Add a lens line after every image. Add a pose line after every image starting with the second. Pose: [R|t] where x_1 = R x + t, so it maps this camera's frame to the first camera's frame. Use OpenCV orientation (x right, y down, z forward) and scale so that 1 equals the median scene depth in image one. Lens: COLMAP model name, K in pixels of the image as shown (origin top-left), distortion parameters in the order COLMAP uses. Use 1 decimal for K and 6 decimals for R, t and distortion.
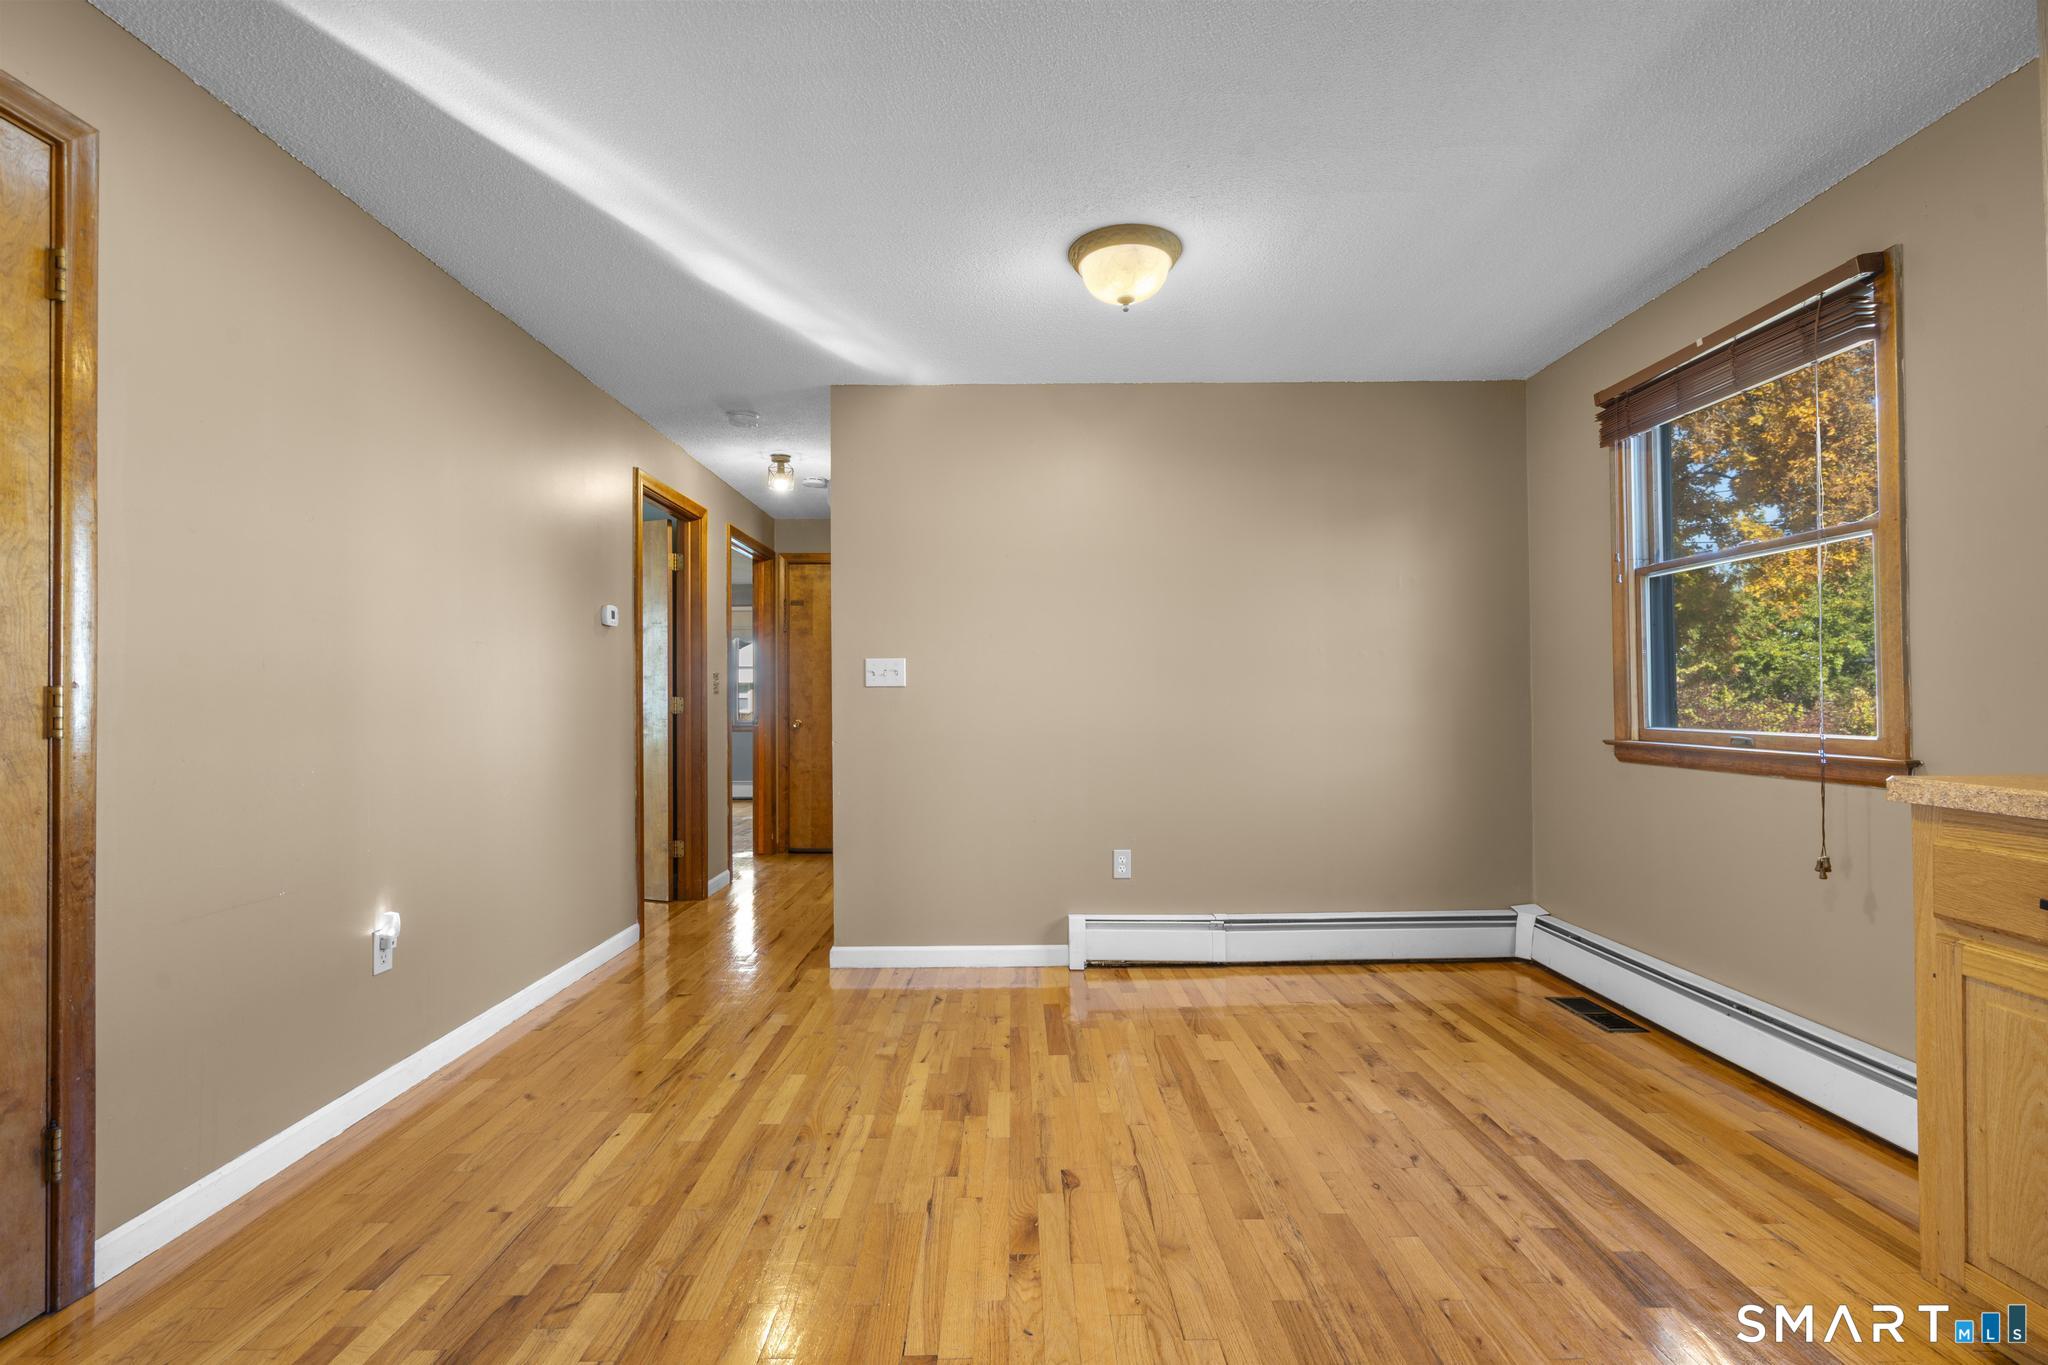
lens RADIAL K [[920.9, 0, 1024.0], [0, 920.9, 682.5], [0, 0, 1]] dist [-0.008626, 0.005339]
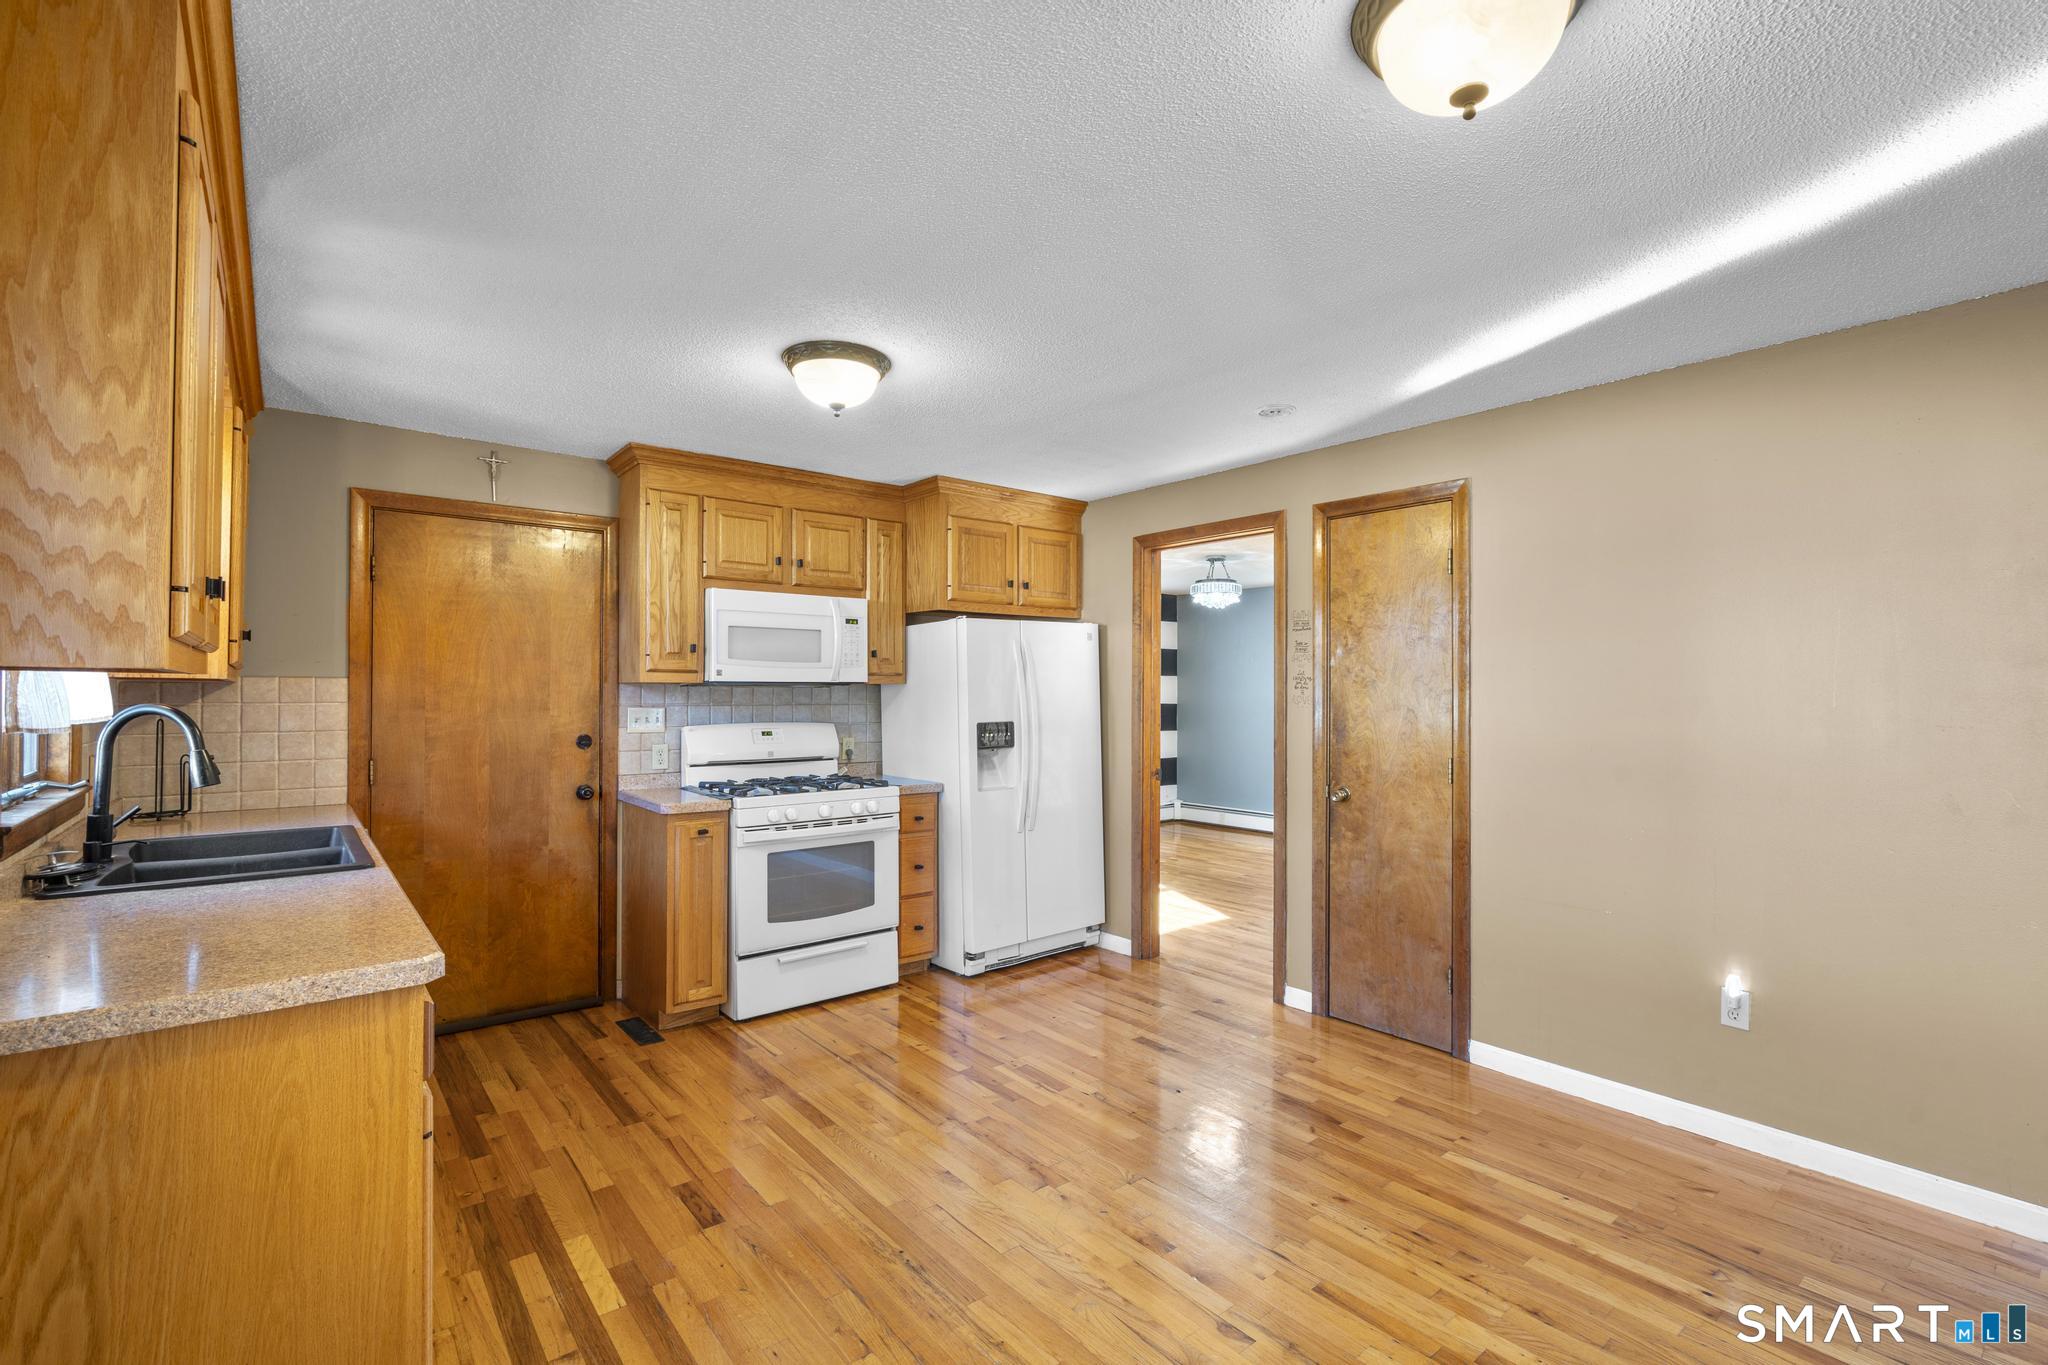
lens RADIAL K [[920.9, 0, 1024.0], [0, 920.9, 682.5], [0, 0, 1]] dist [-0.008626, 0.005339]
pose [[-0.782642, -0.004174, -0.622458, 0.854926], [0.009843, 0.999770, -0.019080, -0.116540], [0.622394, -0.021060, -0.782421, 1.711467]]
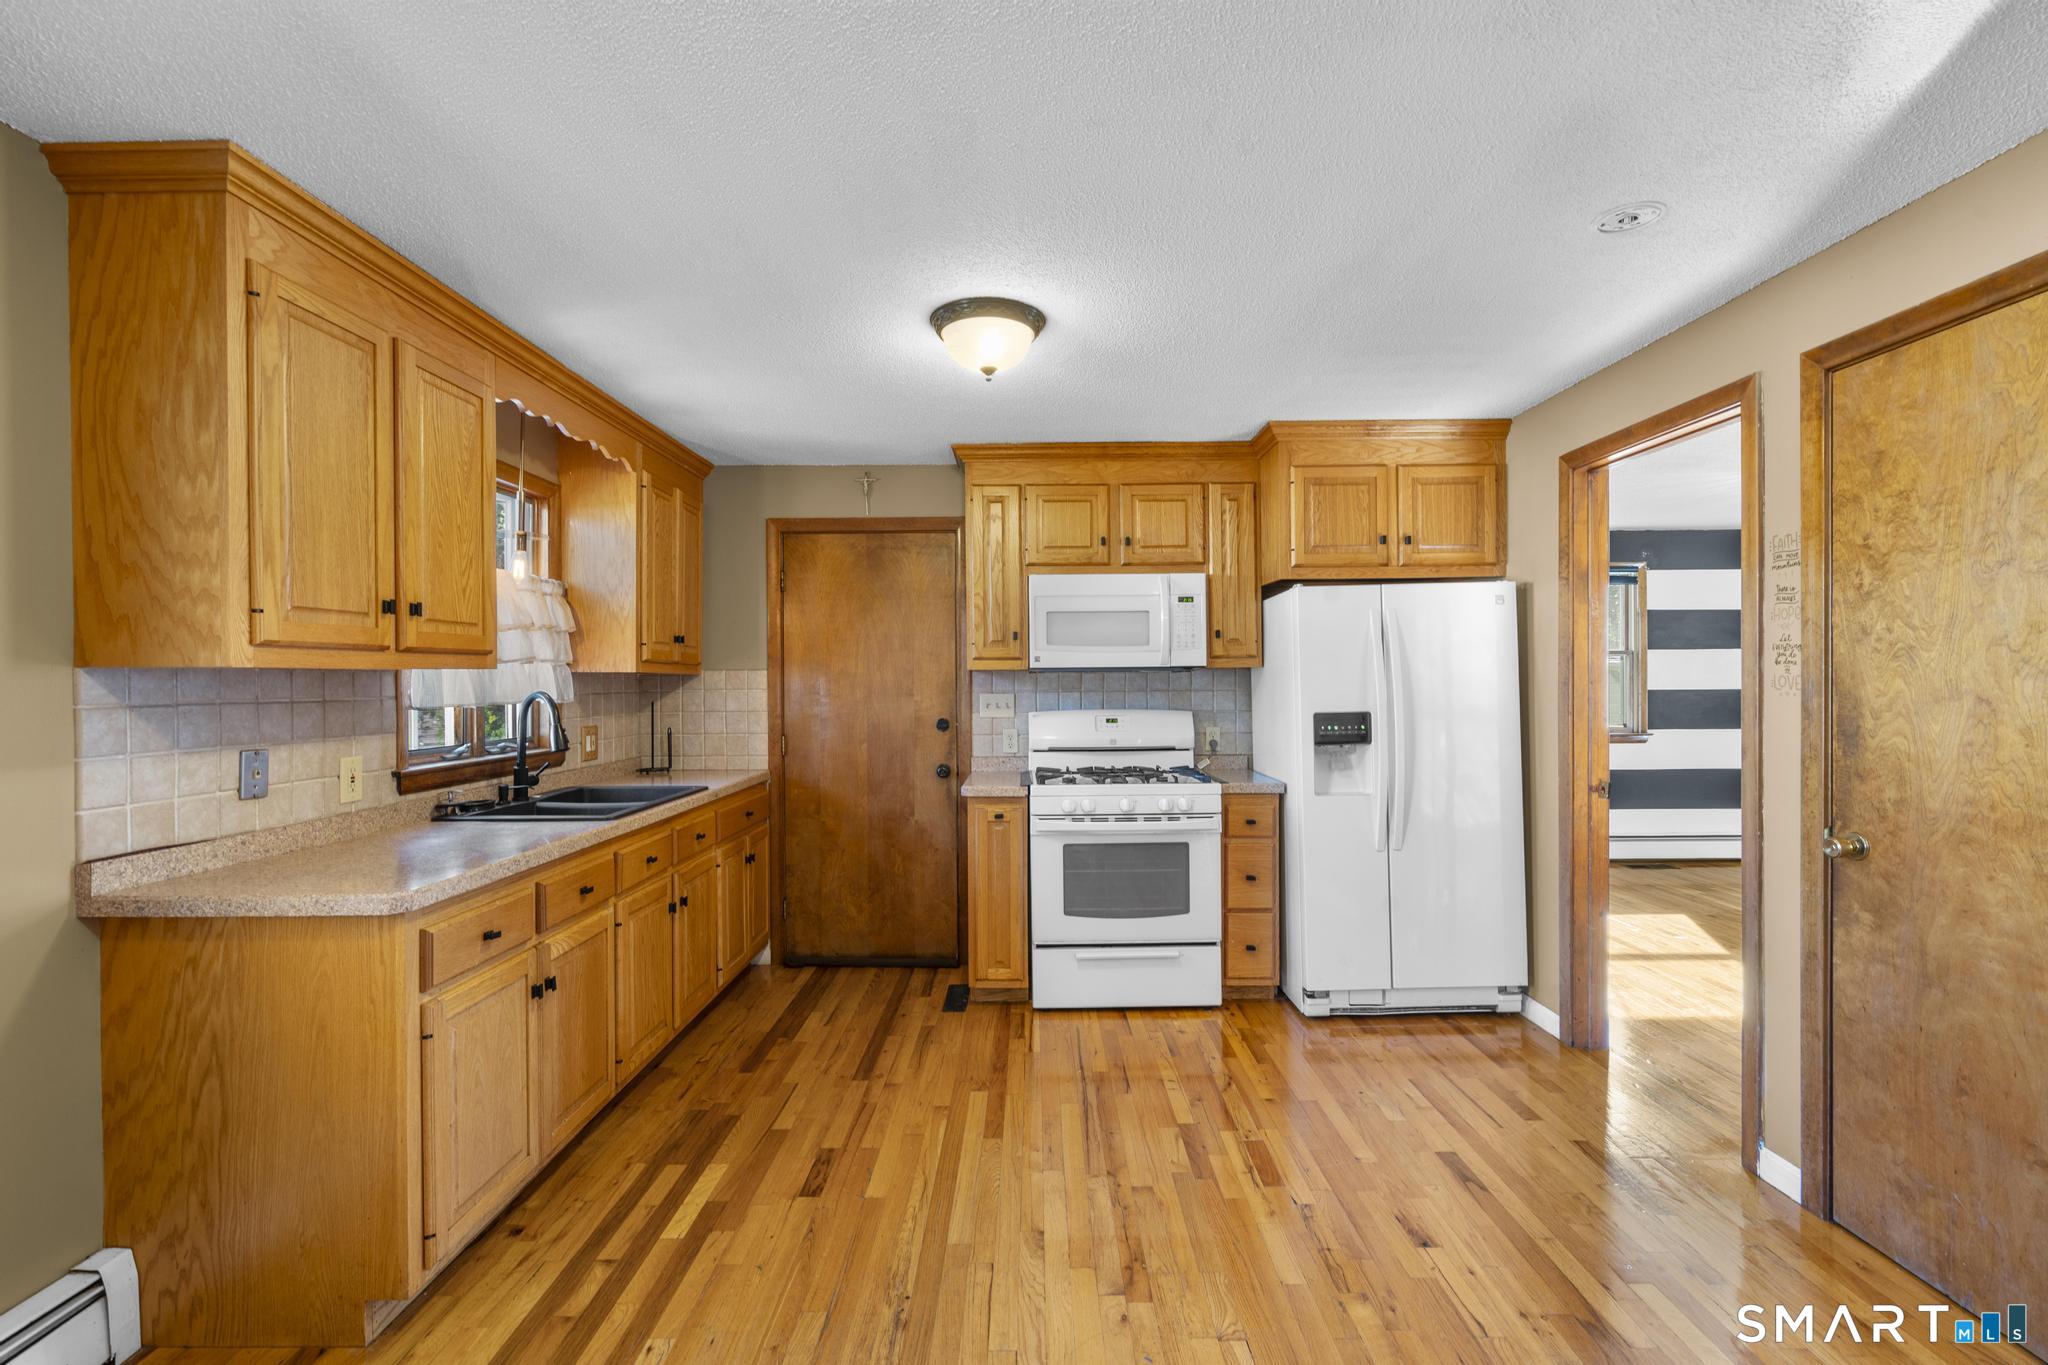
lens RADIAL K [[920.9, 0, 1024.0], [0, 920.9, 682.5], [0, 0, 1]] dist [-0.008626, 0.005339]
pose [[-0.999780, 0.011780, 0.017365, 0.107334], [0.011582, 0.999867, -0.011467, -0.108758], [-0.017498, -0.011263, -0.999783, 1.743492]]
